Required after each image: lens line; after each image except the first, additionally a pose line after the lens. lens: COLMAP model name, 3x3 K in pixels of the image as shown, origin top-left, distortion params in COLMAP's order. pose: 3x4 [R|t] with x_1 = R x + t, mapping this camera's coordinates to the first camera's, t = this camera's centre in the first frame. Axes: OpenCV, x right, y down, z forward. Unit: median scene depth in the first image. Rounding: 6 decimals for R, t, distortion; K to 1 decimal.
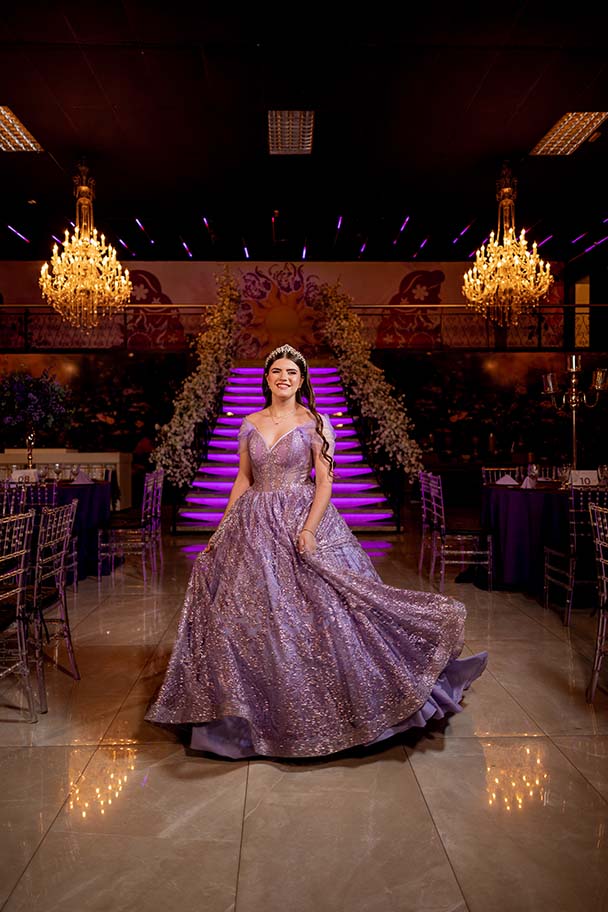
lens RADIAL K [[613.2, 0, 299.9], [0, 613.2, 457.0], [0, 0, 1]] dist [0.007770, -0.005471]
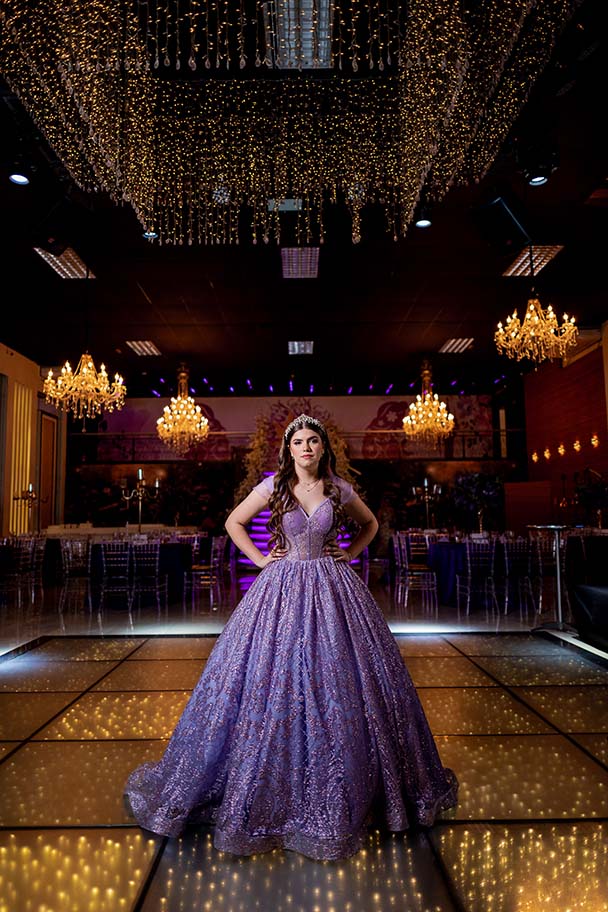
lens RADIAL K [[613.2, 0, 299.9], [0, 613.2, 457.0], [0, 0, 1]] dist [0.007770, -0.005471]
pose [[0.999662, -0.005625, -0.025385, 0.020670], [0.002195, 0.991091, -0.133172, 0.025199], [0.025908, 0.133071, 0.990768, -0.567339]]
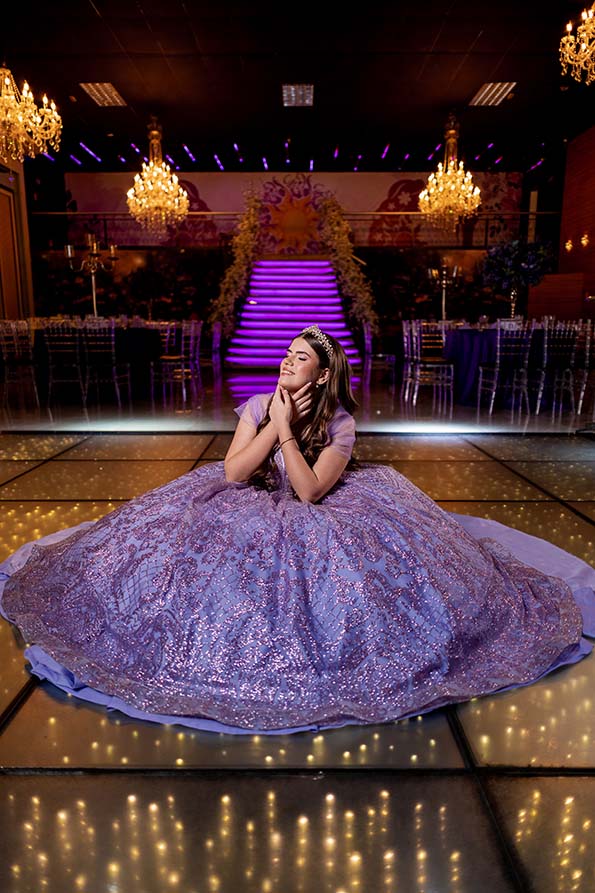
lens RADIAL K [[614.0, 0, 293.6], [0, 614.0, 451.3], [0, 0, 1]] dist [0.000871, -0.005581]
pose [[0.999274, 0.014631, -0.035183, 0.028890], [-0.008731, 0.986694, 0.162353, 0.052085], [0.037090, -0.161928, 0.986105, -0.431485]]
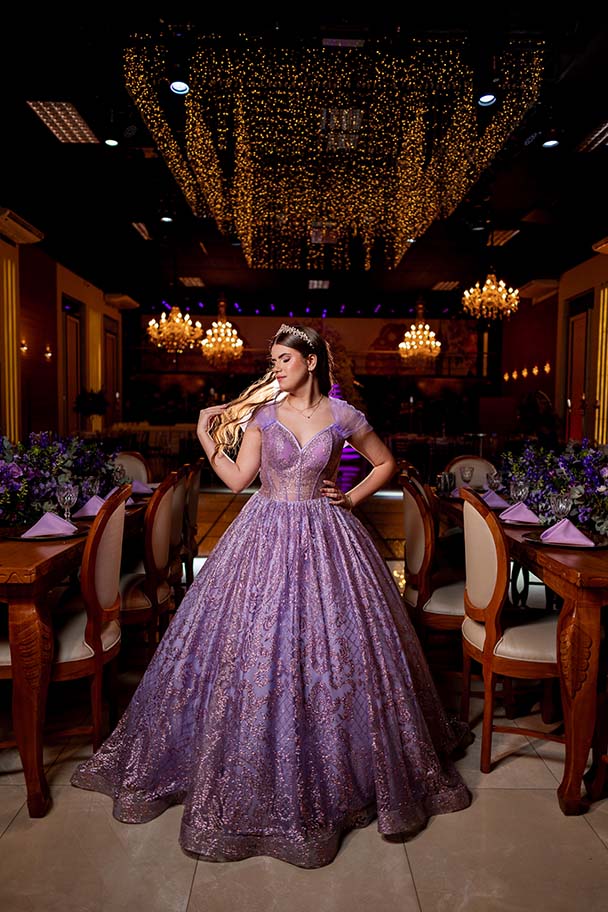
lens RADIAL K [[613.2, 0, 299.9], [0, 613.2, 457.0], [0, 0, 1]] dist [0.007770, -0.005471]
pose [[0.999430, 0.022533, -0.025148, -0.010433], [-0.021793, 0.999332, 0.029328, 0.026575], [0.025792, -0.028763, 0.999253, -0.944725]]
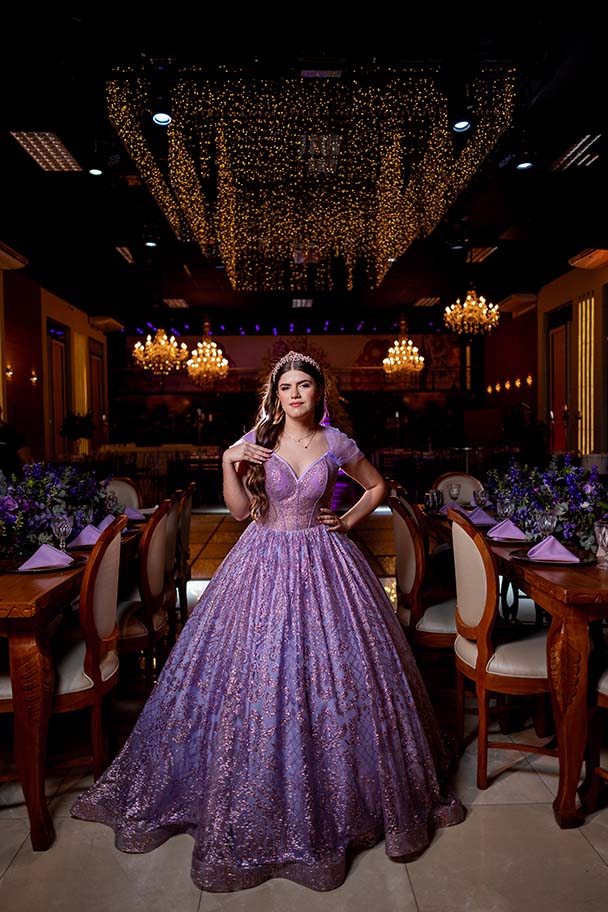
lens RADIAL K [[613.2, 0, 299.9], [0, 613.2, 457.0], [0, 0, 1]] dist [0.007770, -0.005471]
pose [[0.999982, -0.003944, -0.004574, -0.011951], [0.003960, 0.999986, 0.003407, 0.022634], [0.004561, -0.003425, 0.999984, -0.950213]]
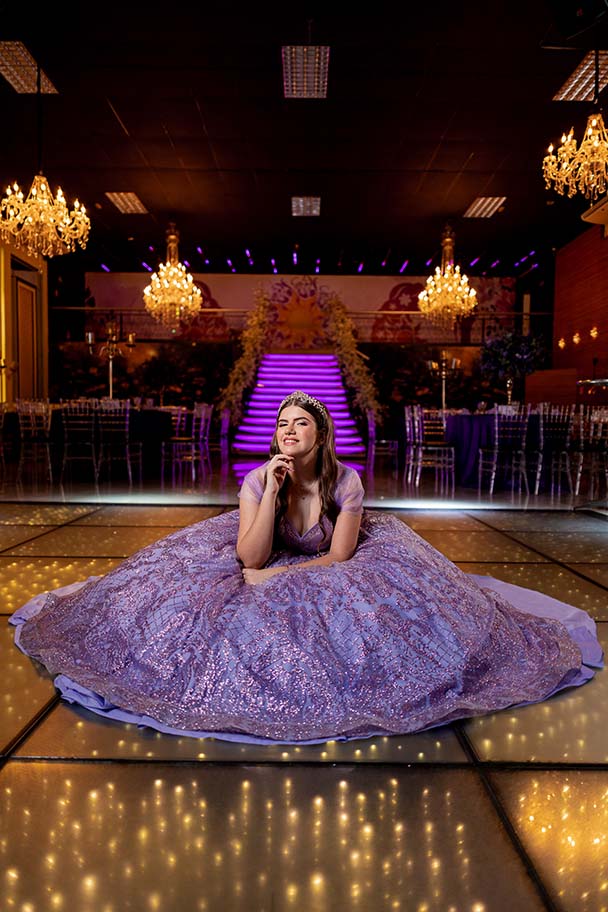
lens RADIAL K [[613.2, 0, 299.9], [0, 613.2, 457.0], [0, 0, 1]] dist [0.007770, -0.005471]
pose [[0.999230, 0.021317, -0.032943, 0.026885], [-0.020648, 0.999576, 0.020515, 0.065138], [0.033366, -0.019819, 0.999247, -0.448376]]
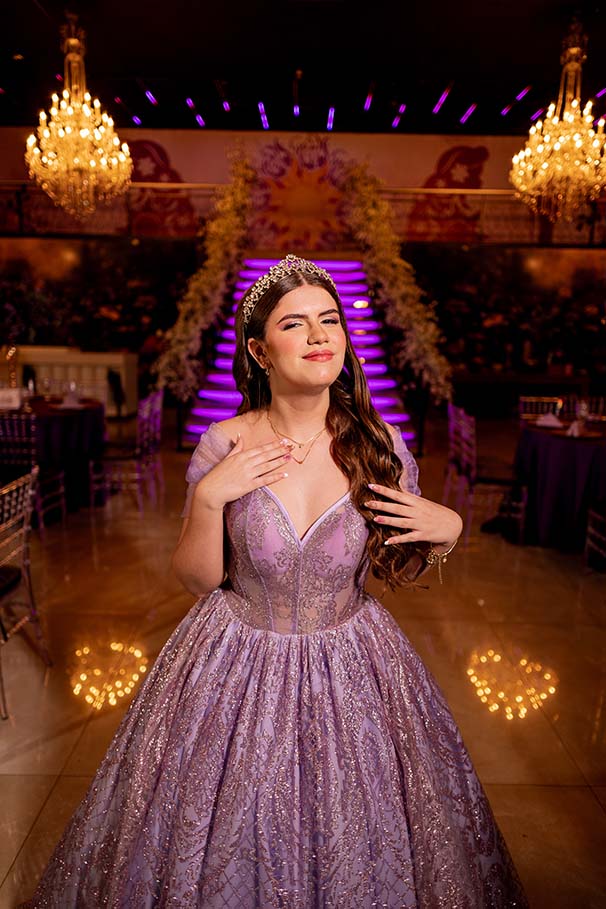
lens RADIAL K [[617.4, 0, 300.4], [0, 617.4, 453.6], [0, 0, 1]] dist [0.003027, -0.006455]
pose [[0.999121, 0.032184, -0.026853, 0.003824], [-0.026841, 0.983327, 0.179853, -0.030866], [0.032194, -0.178974, 0.983327, 0.054968]]
